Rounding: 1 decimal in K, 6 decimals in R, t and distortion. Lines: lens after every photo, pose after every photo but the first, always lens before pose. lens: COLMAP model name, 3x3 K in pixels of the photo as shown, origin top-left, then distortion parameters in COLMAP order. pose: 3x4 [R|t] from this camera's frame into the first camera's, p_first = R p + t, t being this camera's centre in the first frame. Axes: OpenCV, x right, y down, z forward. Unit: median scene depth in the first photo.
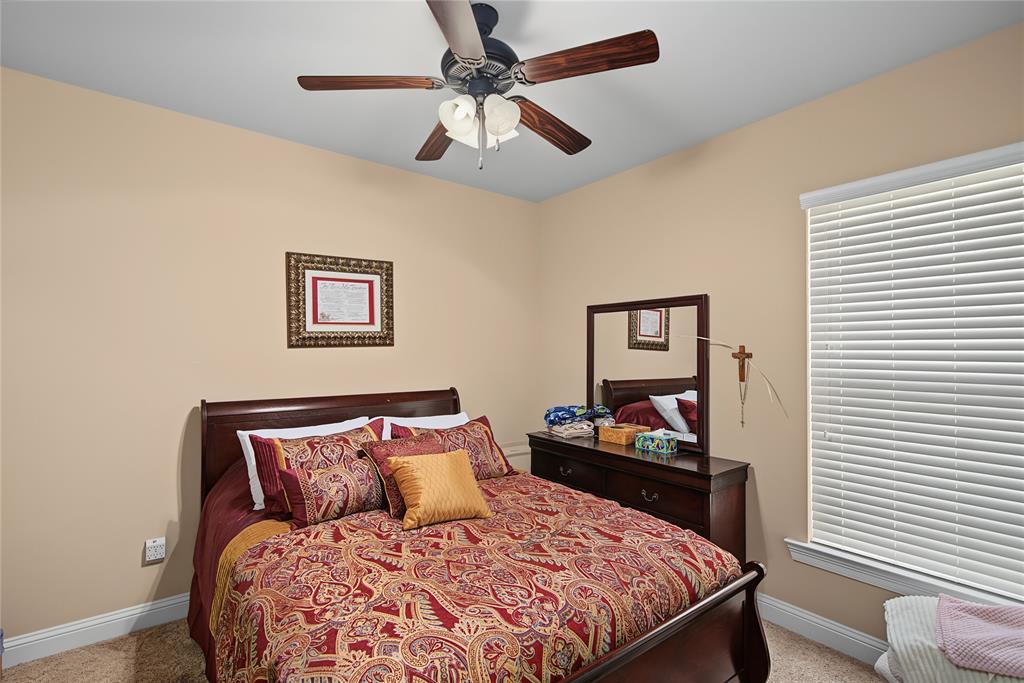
lens RADIAL K [[479.6, 0, 513.1], [0, 479.6, 348.9], [0, 0, 1]] dist [-0.000061, -0.000042]
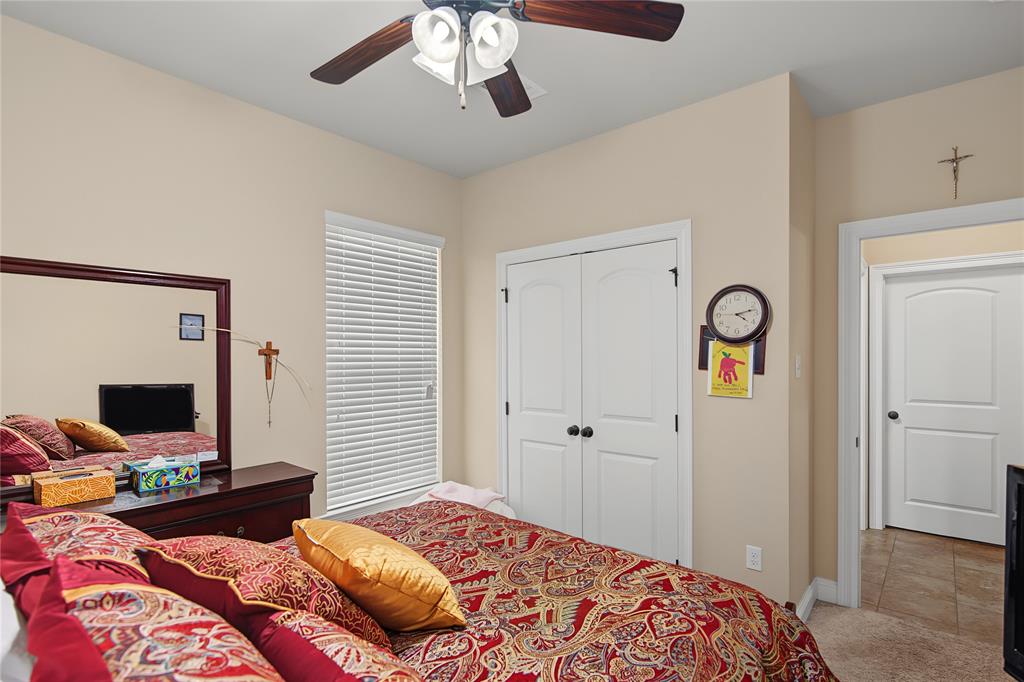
lens RADIAL K [[501.6, 0, 513.5], [0, 501.6, 360.2], [0, 0, 1]] dist [-0.000835, -0.000104]
pose [[-0.211826, -0.013380, 0.977216, -0.884838], [-0.004438, 0.999909, 0.012729, 0.022608], [-0.977297, -0.001641, -0.211866, 1.090113]]
